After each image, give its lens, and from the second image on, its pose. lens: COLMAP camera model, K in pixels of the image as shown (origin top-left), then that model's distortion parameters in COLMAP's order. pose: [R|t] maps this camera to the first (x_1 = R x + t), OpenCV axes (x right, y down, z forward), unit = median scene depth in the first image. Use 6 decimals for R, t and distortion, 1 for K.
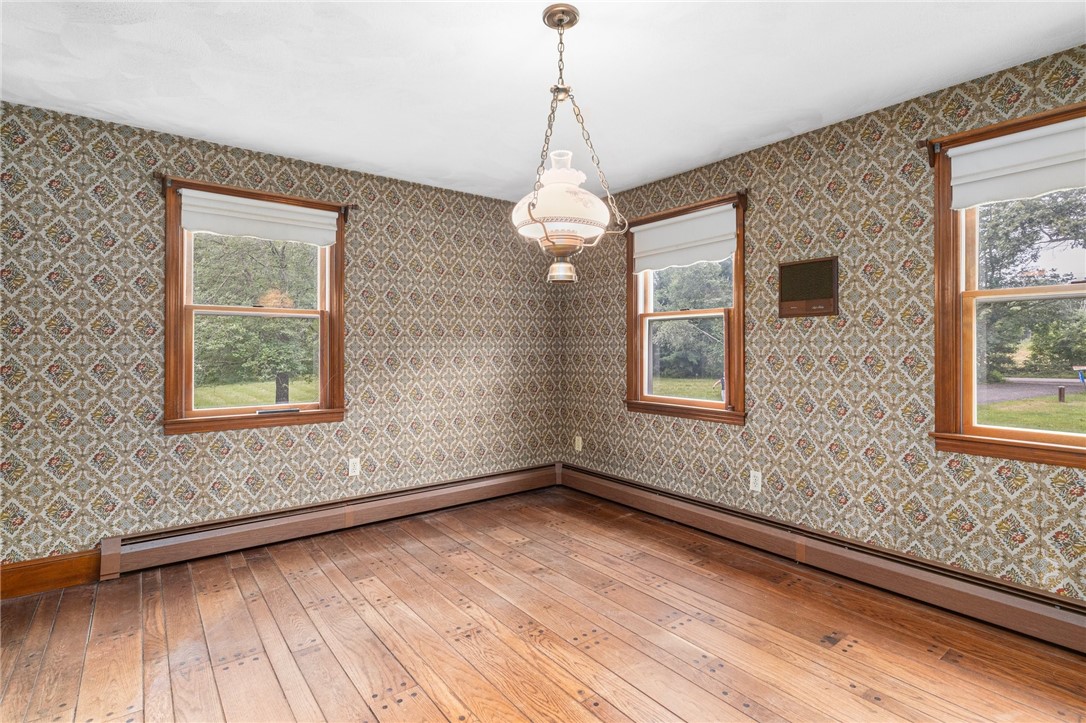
lens RADIAL K [[532.1, 0, 540.0], [0, 532.1, 341.5], [0, 0, 1]] dist [-0.001668, 0.000079]
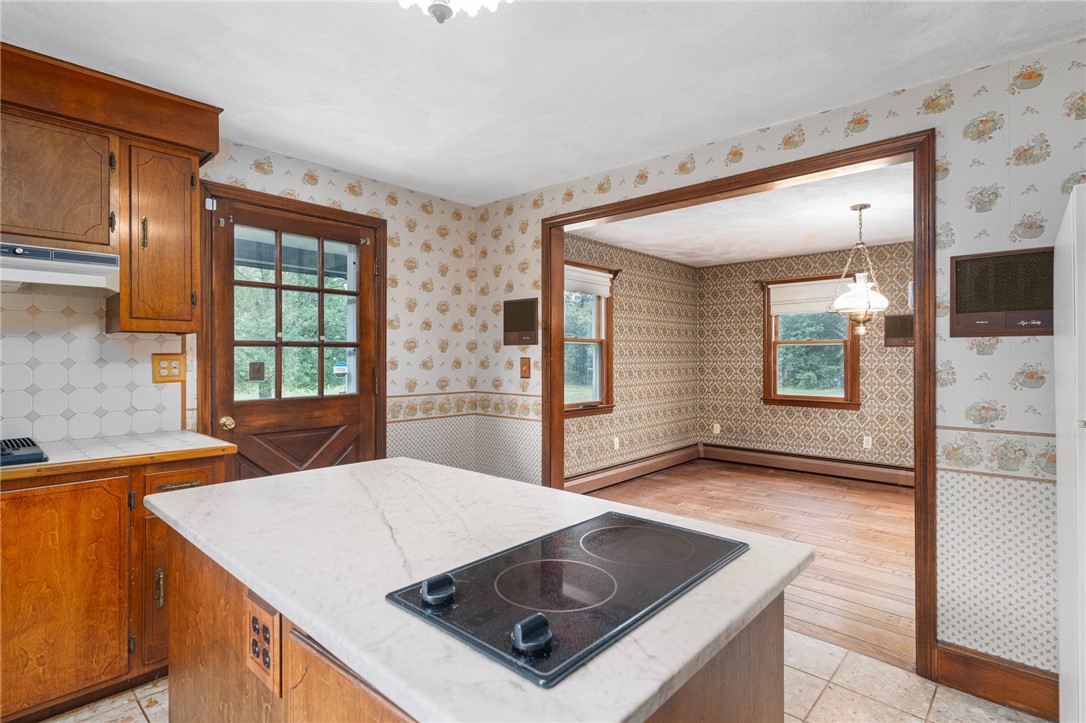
lens RADIAL K [[534.5, 0, 541.3], [0, 534.5, 356.2], [0, 0, 1]] dist [-0.000379, 0.000189]
pose [[0.984869, 0.001312, 0.173297, -0.896225], [-0.002894, 0.999956, 0.008873, -0.025013], [-0.173277, -0.009240, 0.984830, -0.488680]]
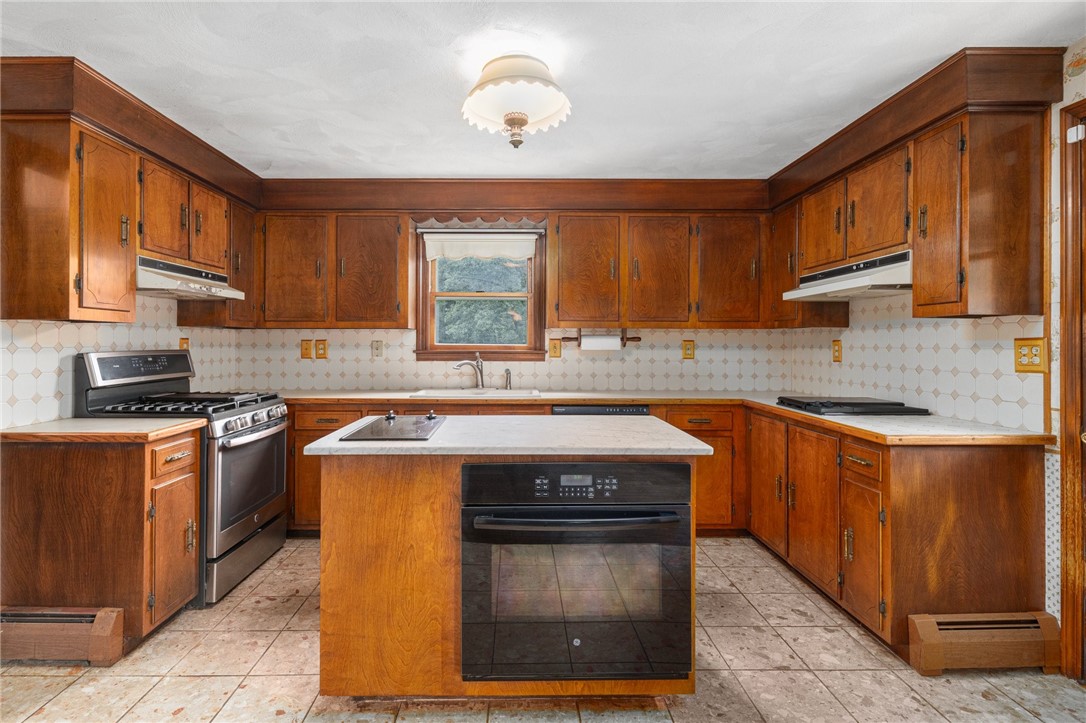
lens RADIAL K [[524.0, 0, 523.2], [0, 524.0, 343.1], [0, 0, 1]] dist [-0.000780, 0.000299]
pose [[-0.597567, -0.001155, -0.801818, -0.404710], [0.008166, 0.999938, -0.007527, -0.014534], [0.801777, -0.011045, -0.597521, 0.269715]]
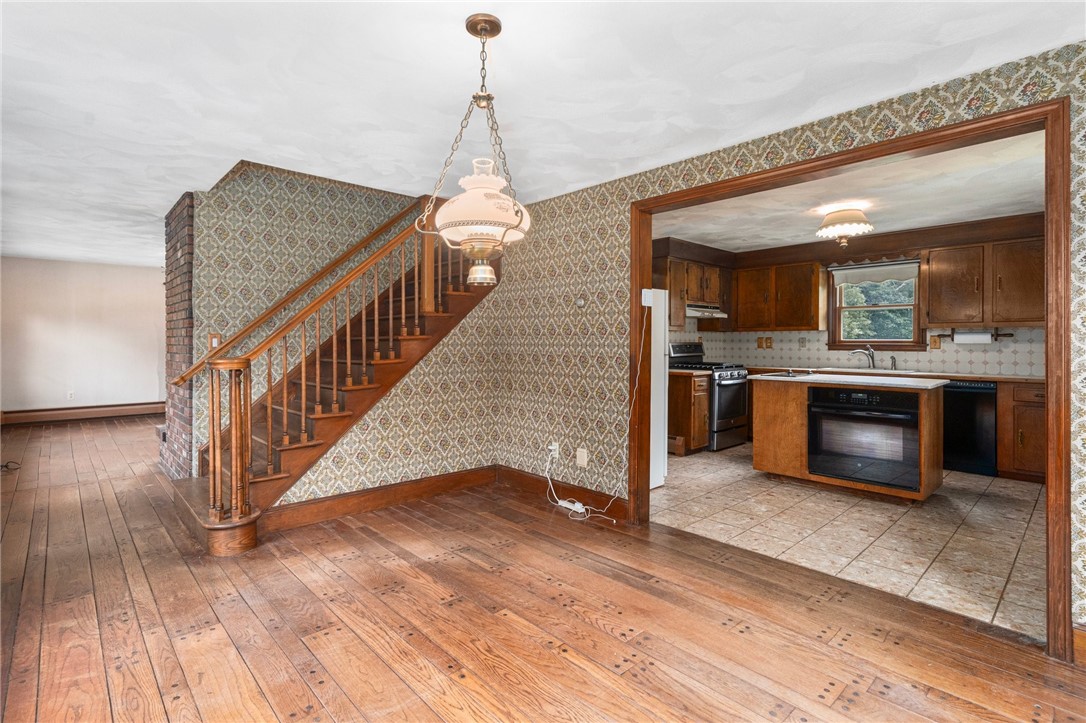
lens RADIAL K [[523.0, 0, 541.4], [0, 523.0, 341.6], [0, 0, 1]] dist [0.001372, 0.000748]
pose [[-0.995274, -0.000362, -0.097102, 0.013094], [0.000752, 0.999934, -0.011435, 0.005038], [0.097100, -0.011454, -0.995209, 1.166685]]
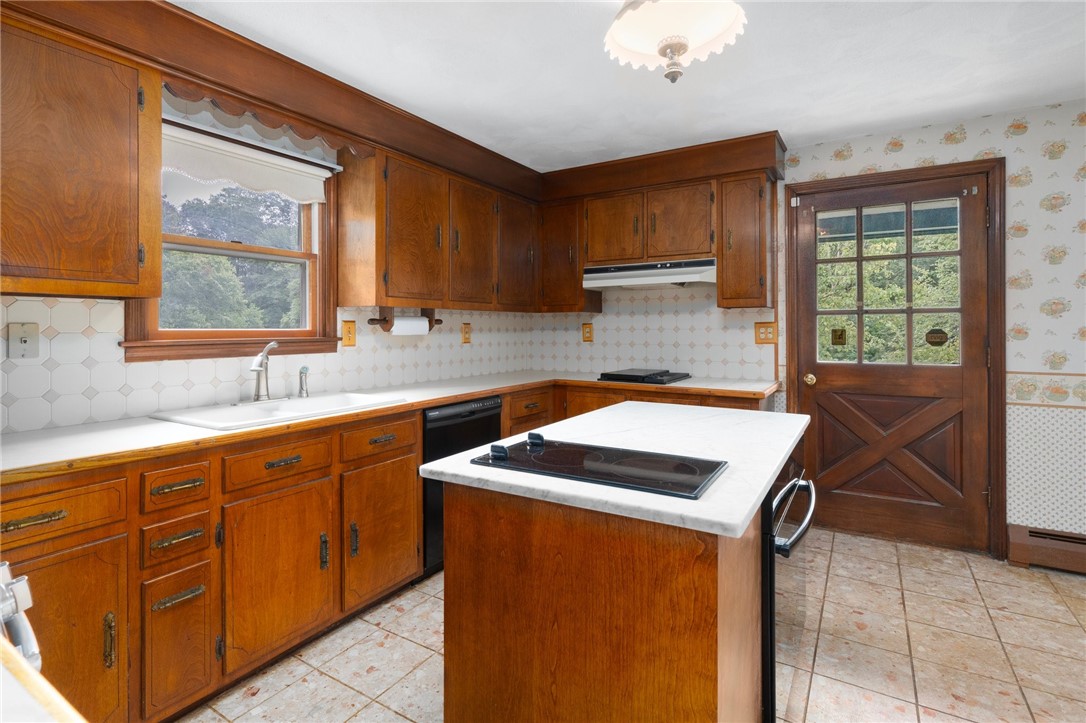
lens RADIAL K [[533.3, 0, 532.6], [0, 533.3, 326.0], [0, 0, 1]] dist [-0.001309, -0.000008]
pose [[0.348130, -0.002258, -0.937443, -0.470136], [0.013809, 0.999901, 0.002720, -0.022251], [0.937344, -0.013892, 0.348127, -0.417352]]
